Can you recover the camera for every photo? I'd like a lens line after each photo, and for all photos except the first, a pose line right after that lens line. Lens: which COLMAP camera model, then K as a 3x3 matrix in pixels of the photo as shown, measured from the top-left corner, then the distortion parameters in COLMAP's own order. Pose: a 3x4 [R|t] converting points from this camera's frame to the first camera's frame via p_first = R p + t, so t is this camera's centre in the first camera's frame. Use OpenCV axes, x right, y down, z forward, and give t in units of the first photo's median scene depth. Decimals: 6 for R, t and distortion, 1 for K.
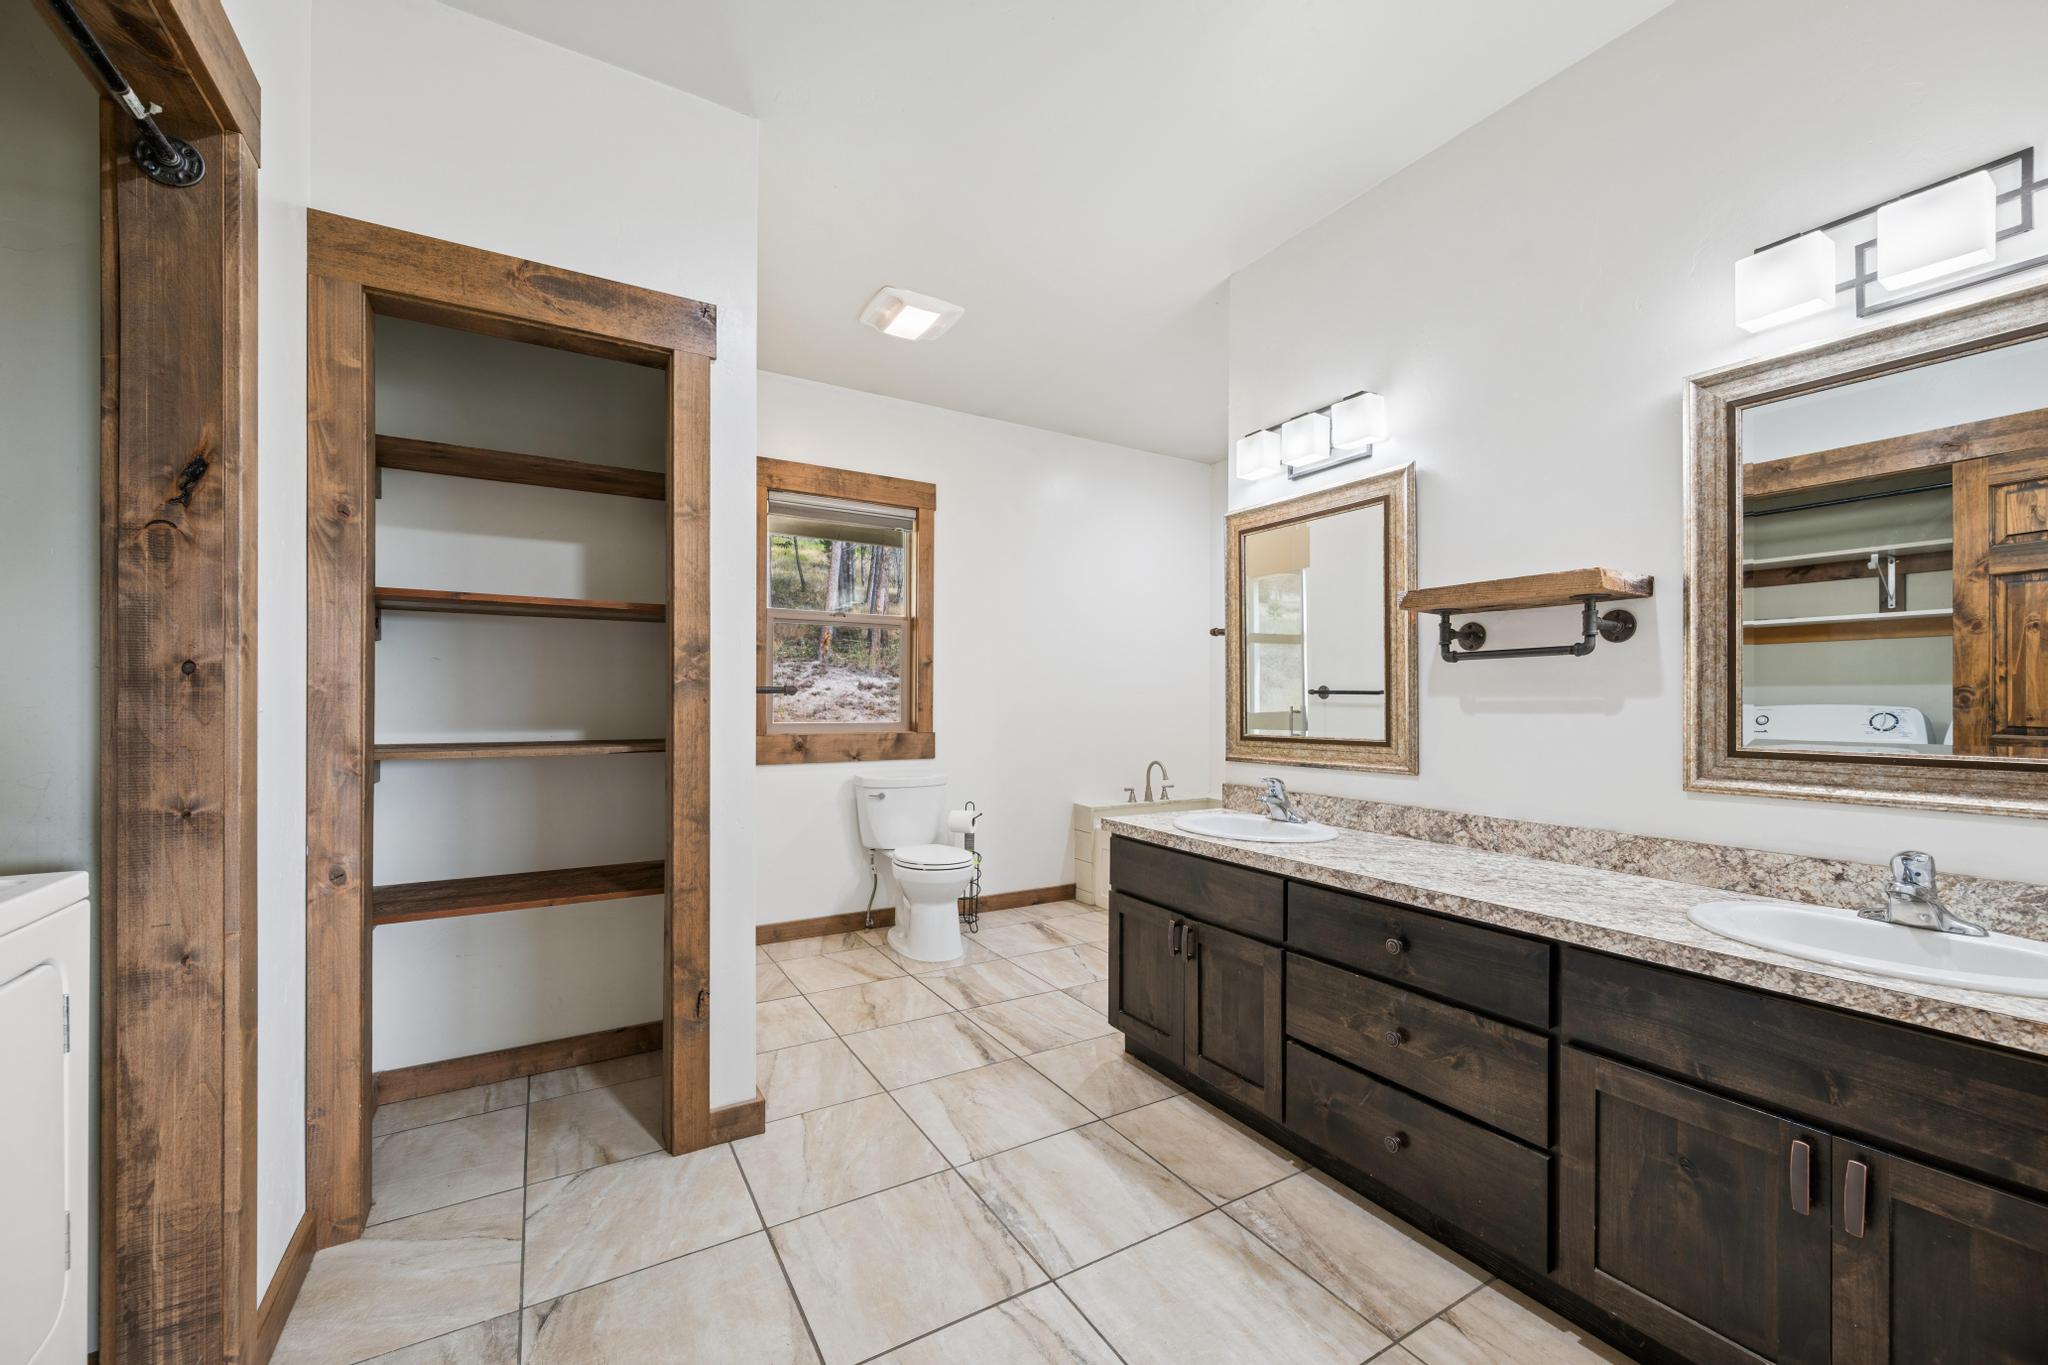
lens RADIAL K [[817.4, 0, 1036.3], [0, 817.4, 685.9], [0, 0, 1]] dist [-0.000925, -0.000395]
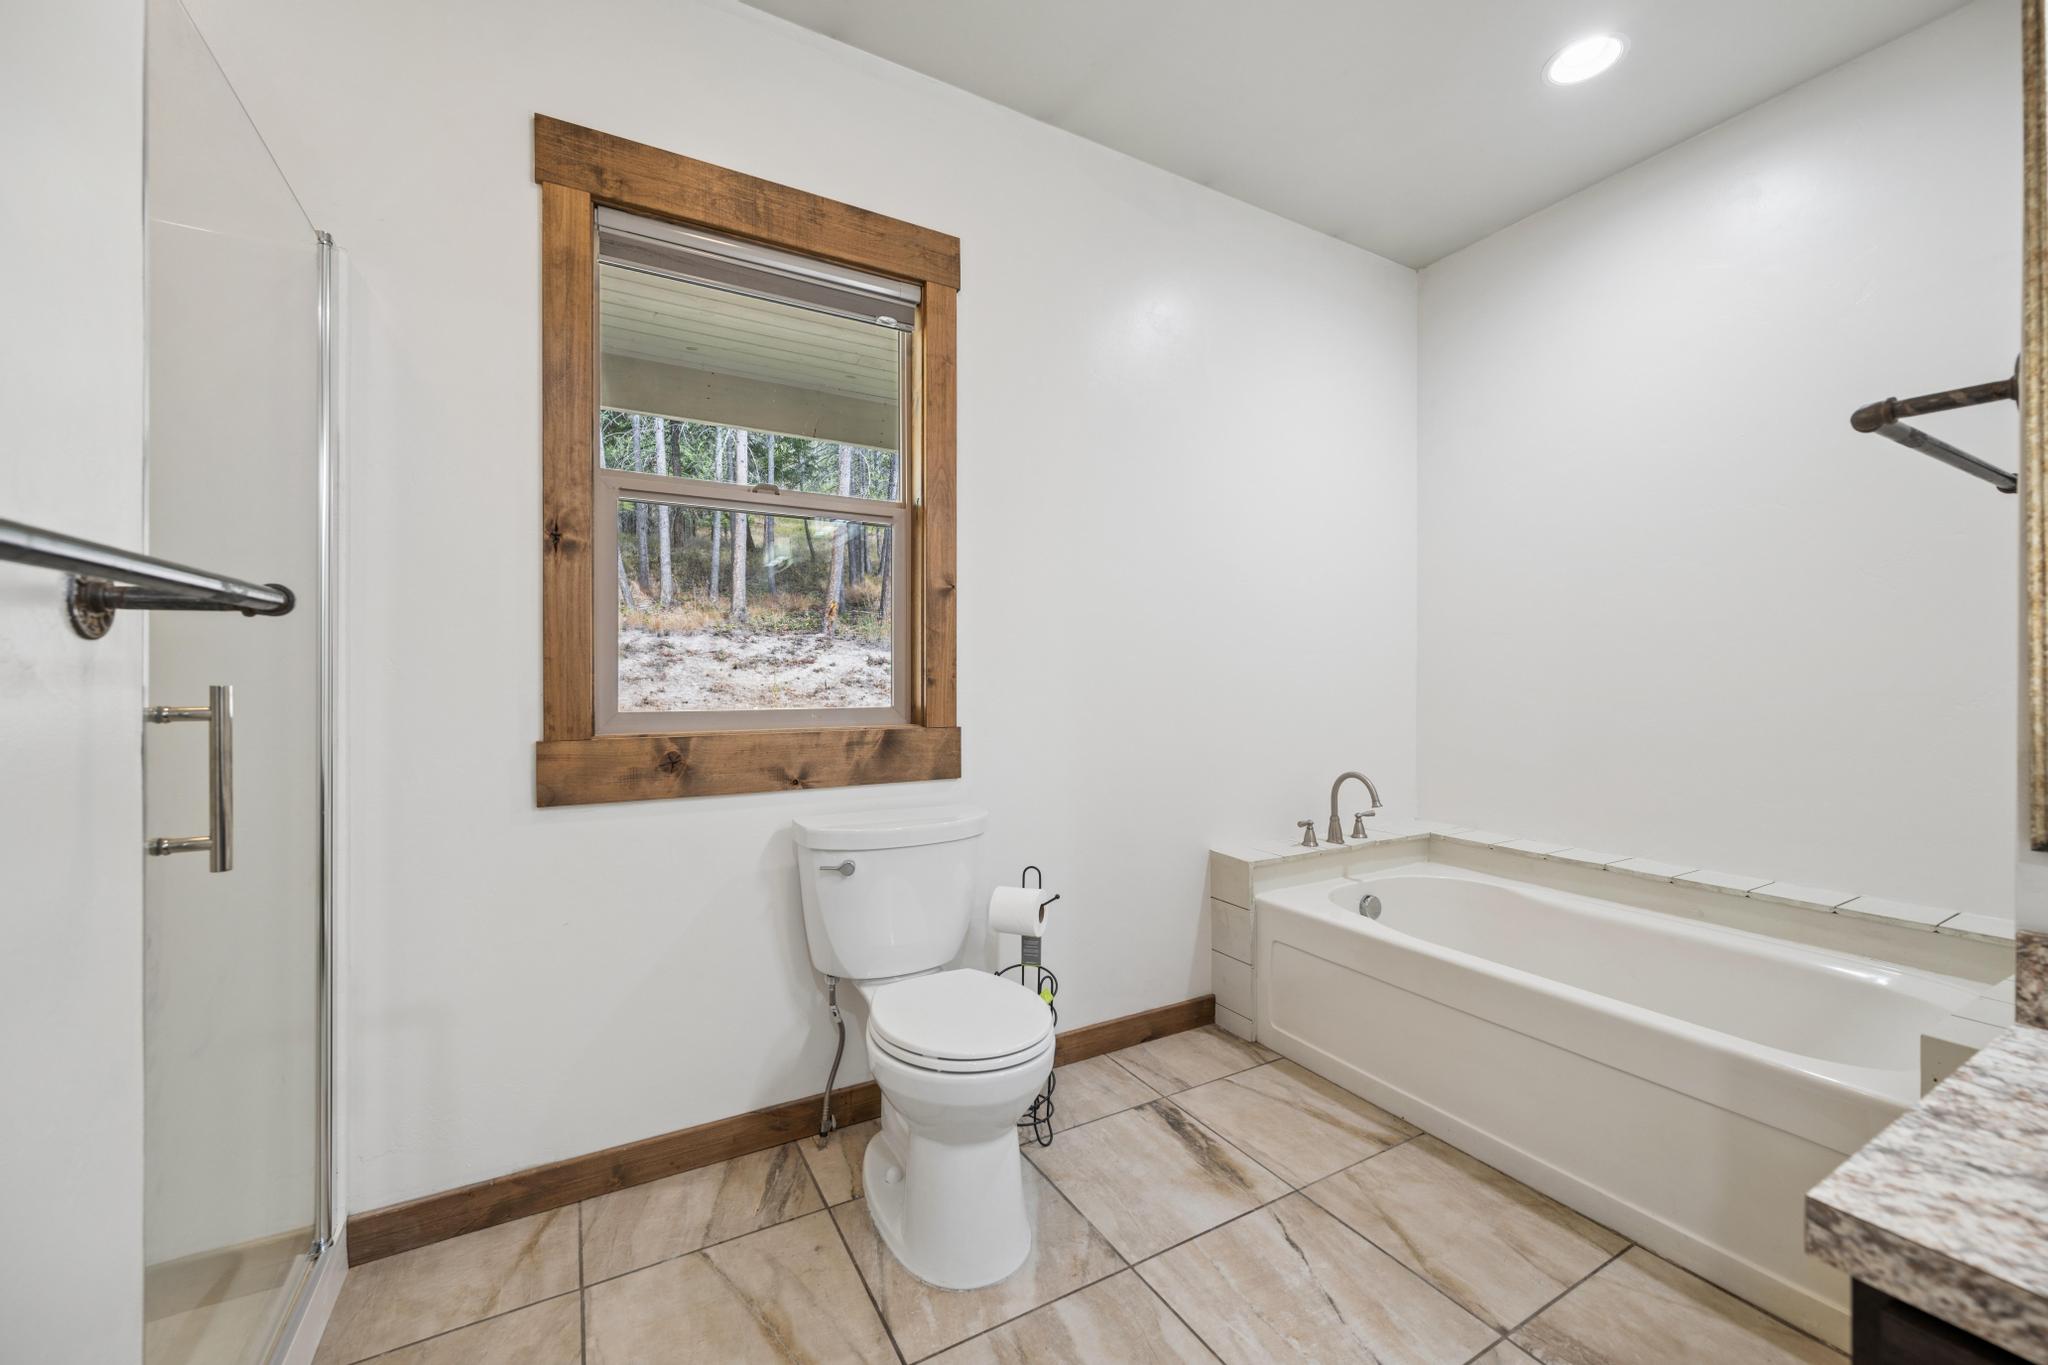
lens RADIAL K [[806.0, 0, 1034.3], [0, 806.0, 656.2], [0, 0, 1]] dist [-0.001221, -0.000142]
pose [[0.999671, -0.007536, -0.024534, -0.066652], [0.007271, 0.999915, -0.010838, 0.019010], [0.024613, 0.010656, 0.999640, 0.508362]]
